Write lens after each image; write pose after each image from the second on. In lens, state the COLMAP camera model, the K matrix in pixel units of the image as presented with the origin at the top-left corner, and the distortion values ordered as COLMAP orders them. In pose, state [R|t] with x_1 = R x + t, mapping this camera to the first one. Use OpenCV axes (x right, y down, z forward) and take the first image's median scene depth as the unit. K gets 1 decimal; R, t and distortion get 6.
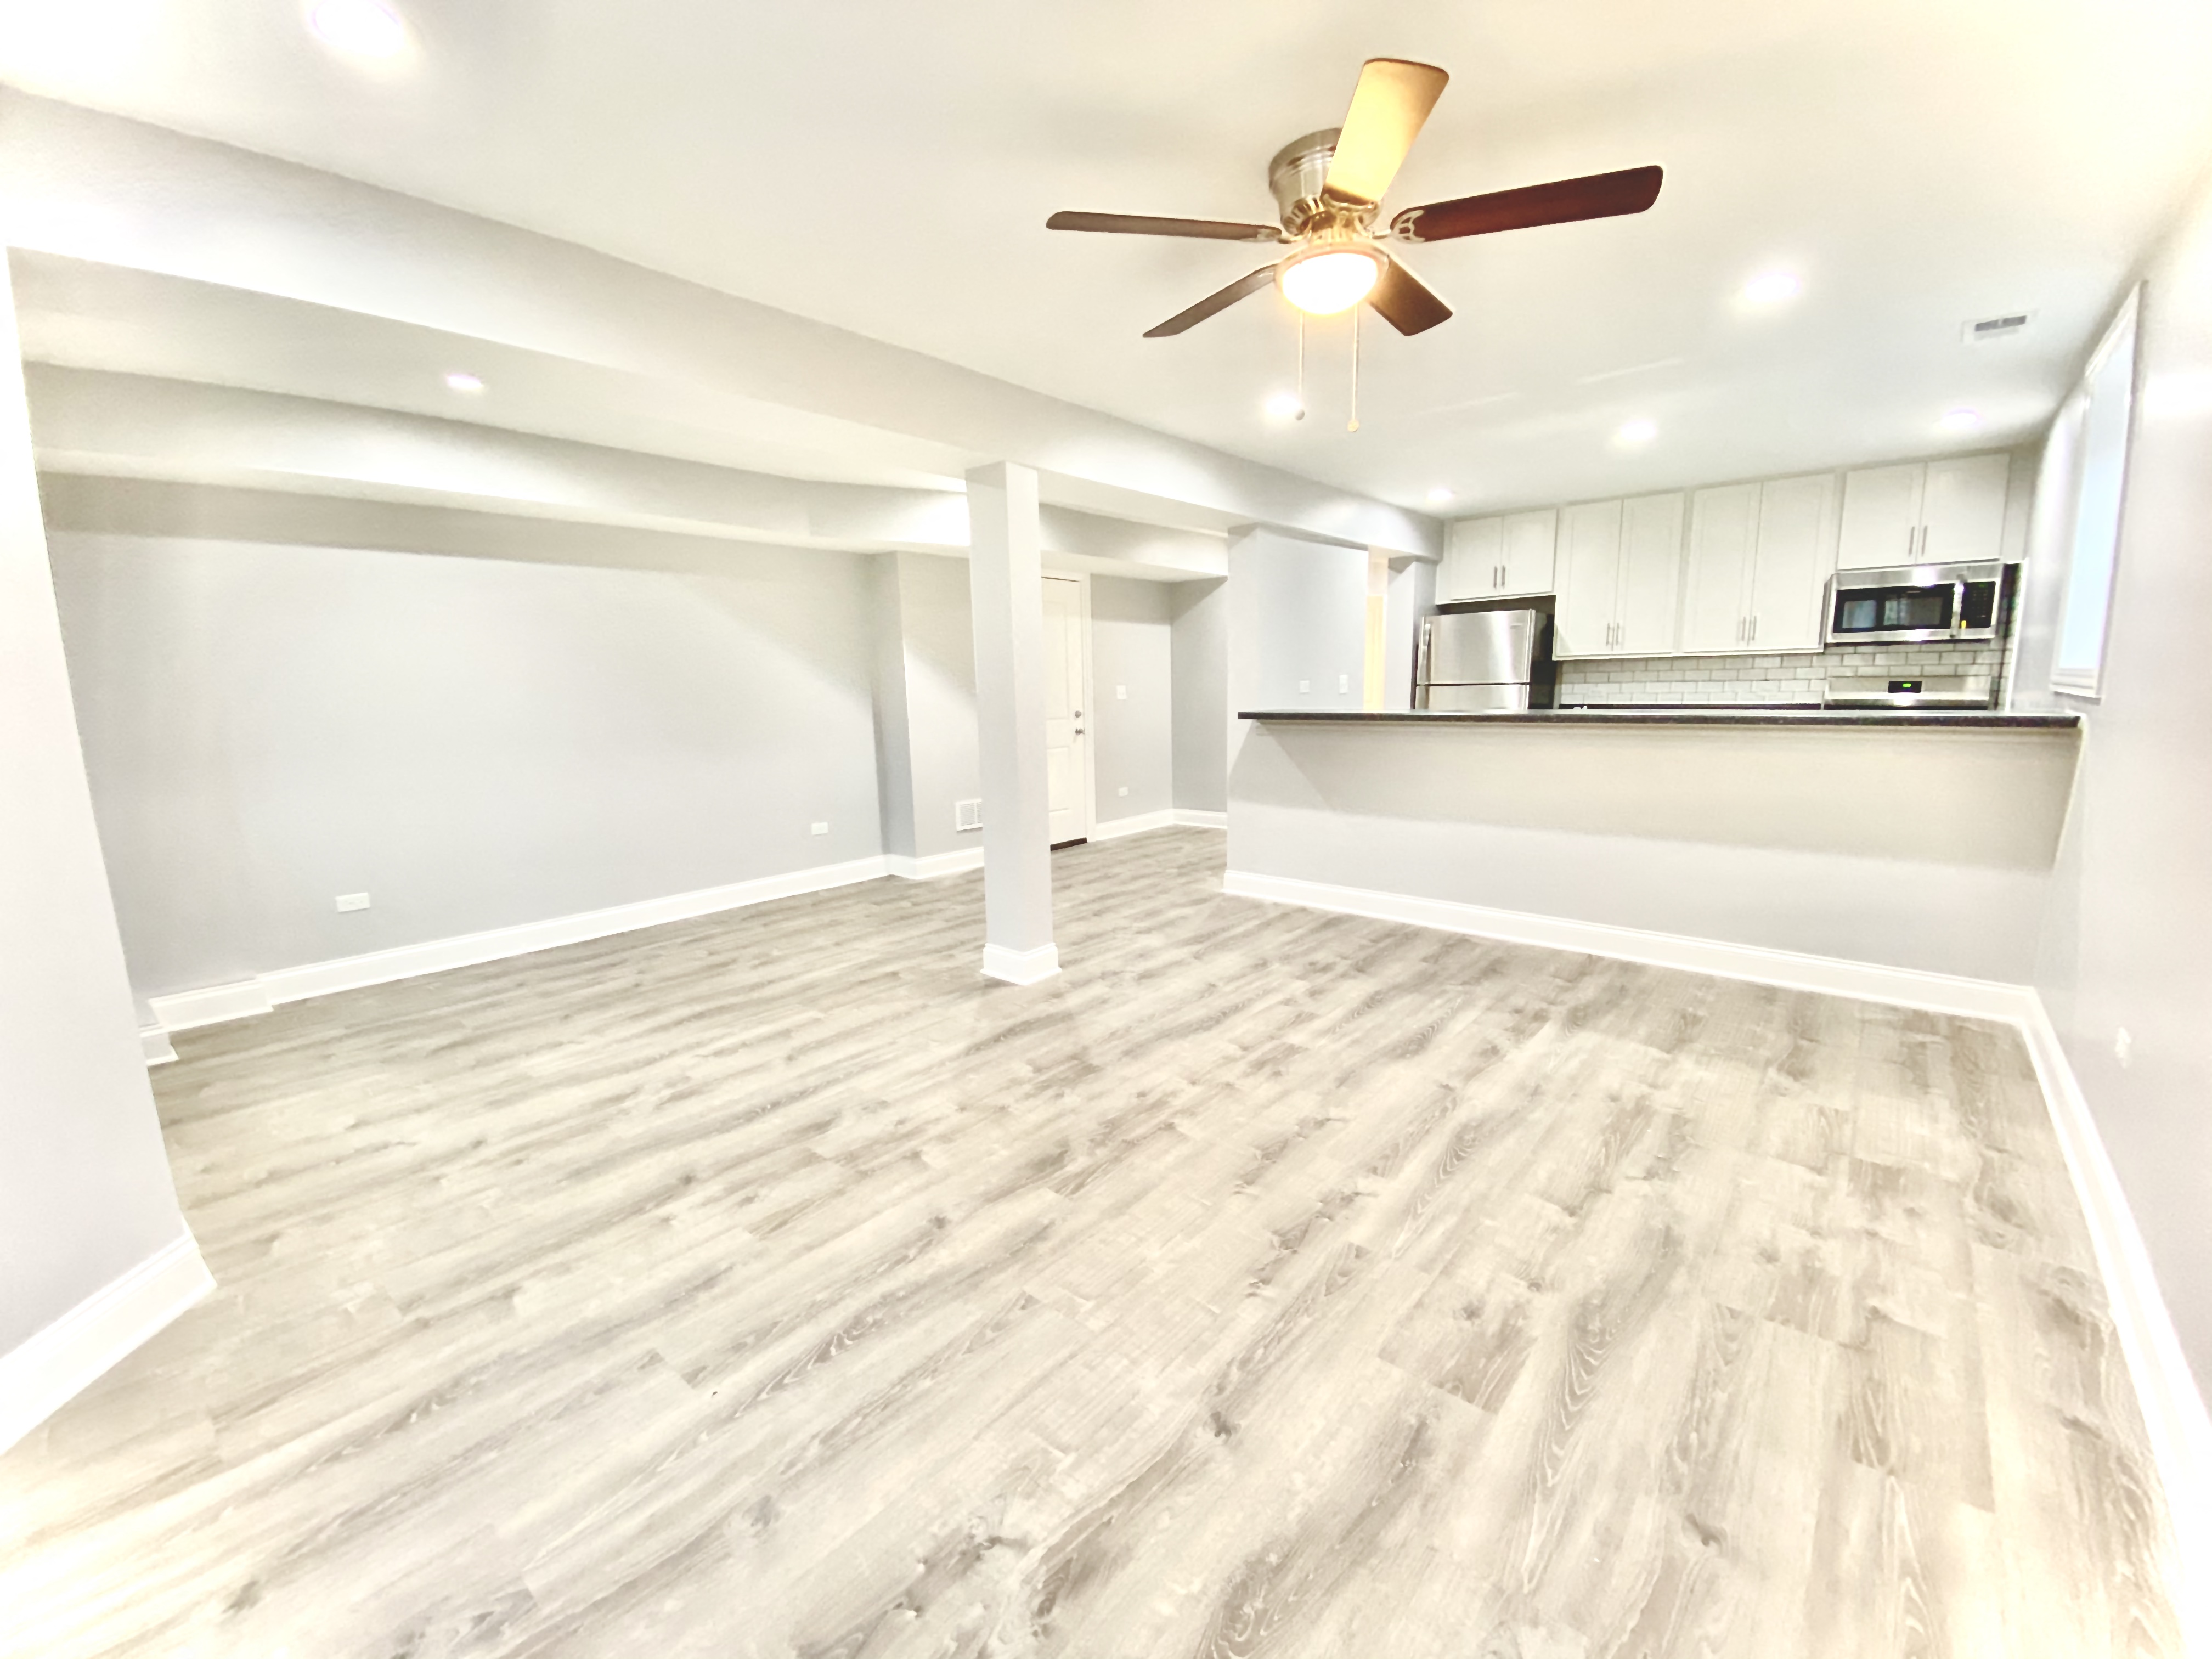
lens RADIAL K [[898.7, 0, 1094.4], [0, 898.7, 822.7], [0, 0, 1]] dist [0.006494, -0.006427]
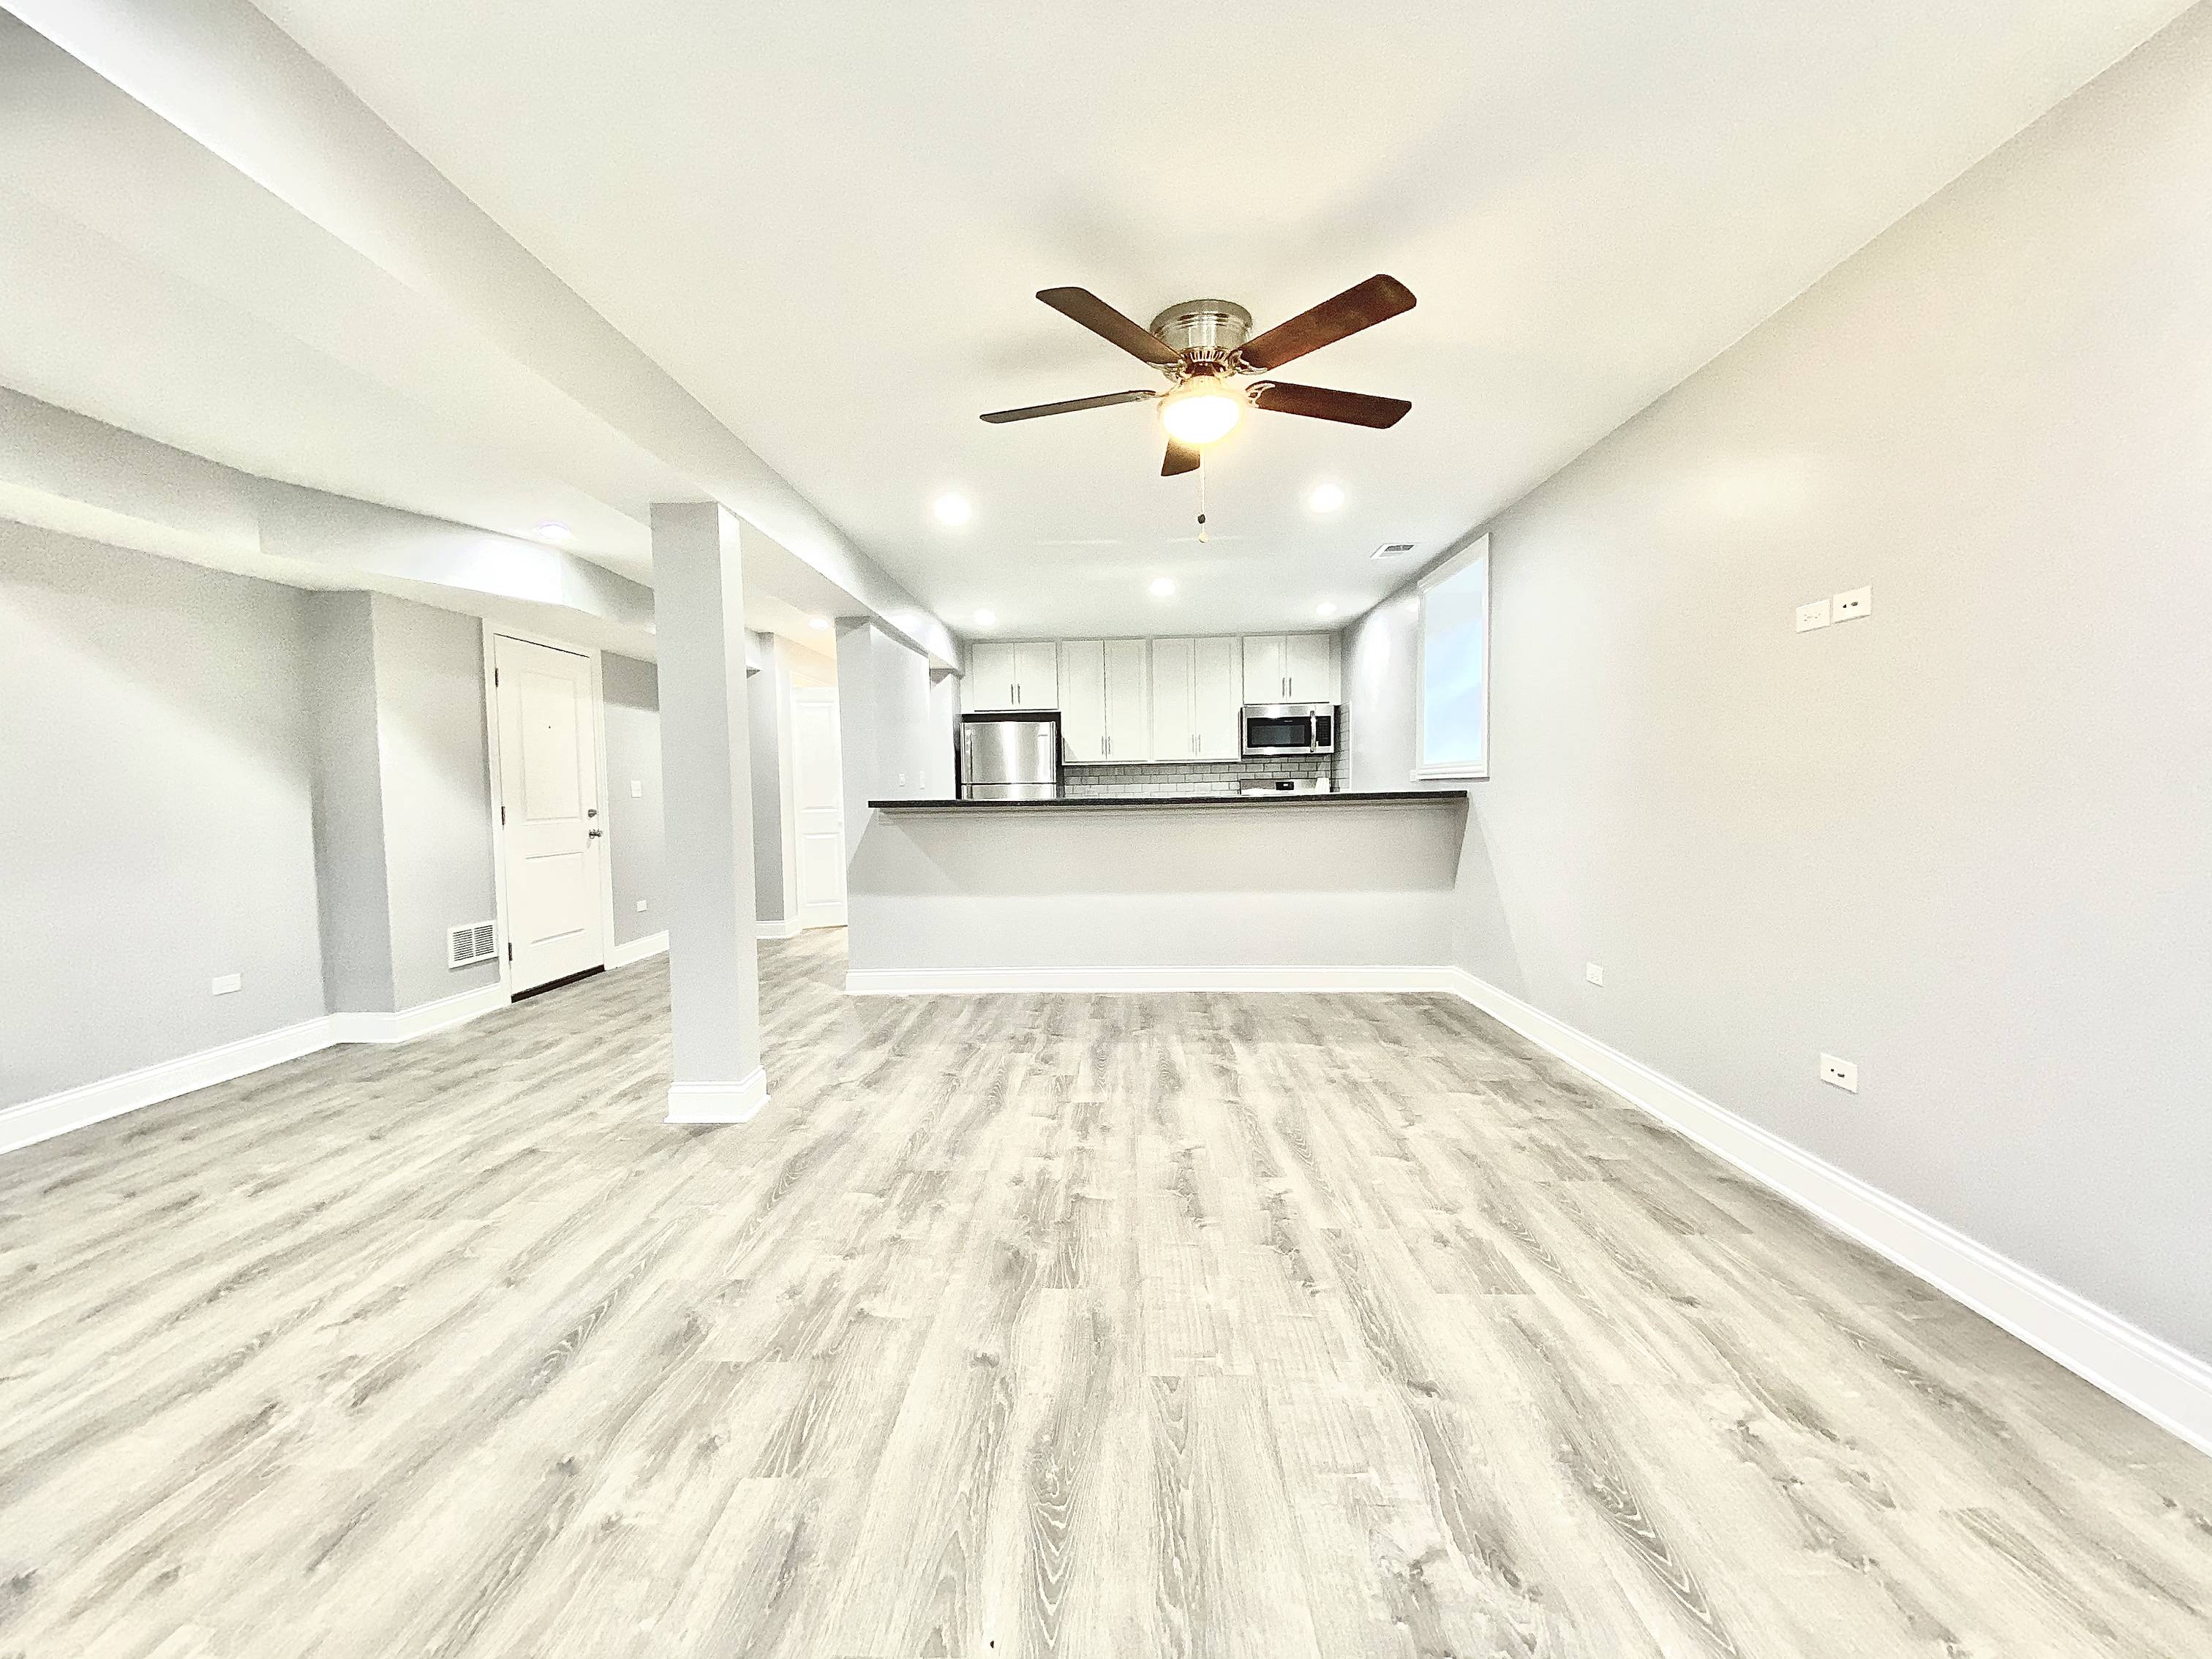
lens RADIAL K [[898.7, 0, 1102.4], [0, 898.7, 822.2], [0, 0, 1]] dist [0.006494, -0.006427]
pose [[0.775974, -0.015486, 0.630574, -0.390092], [0.098316, 0.990450, -0.096662, 0.026699], [-0.623055, 0.137003, 0.770086, 0.143103]]
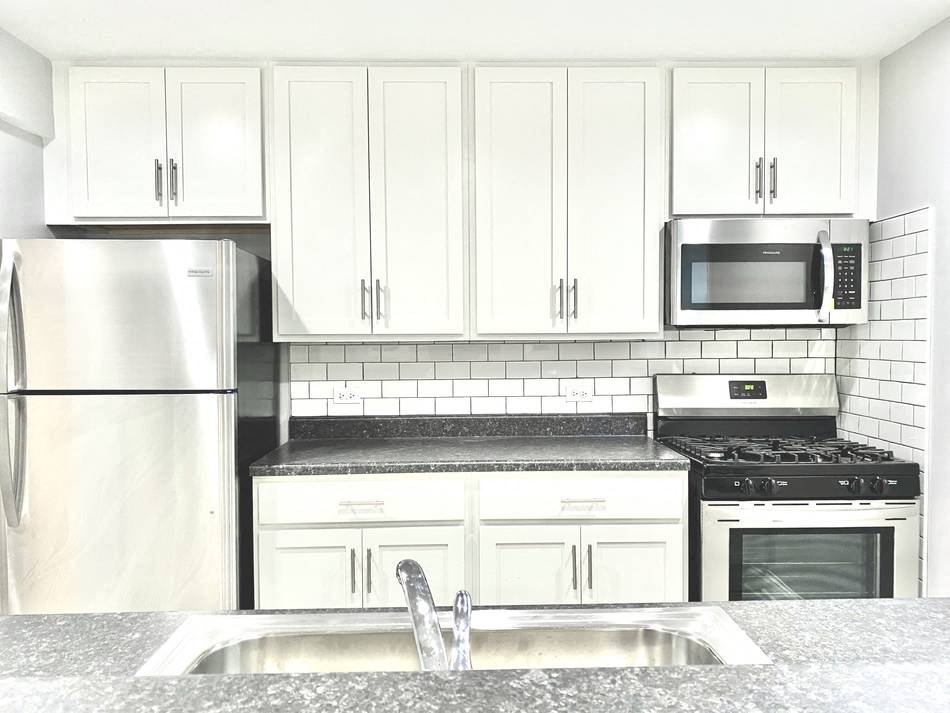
lens RADIAL K [[733.6, 0, 473.9], [0, 733.6, 358.4], [0, 0, 1]] dist [0.000768, -0.000911]
pose [[0.736773, 0.000722, 0.676140, 0.611409], [0.094320, 0.990112, -0.103835, -0.229119], [-0.669530, 0.140277, 0.729419, 1.220420]]
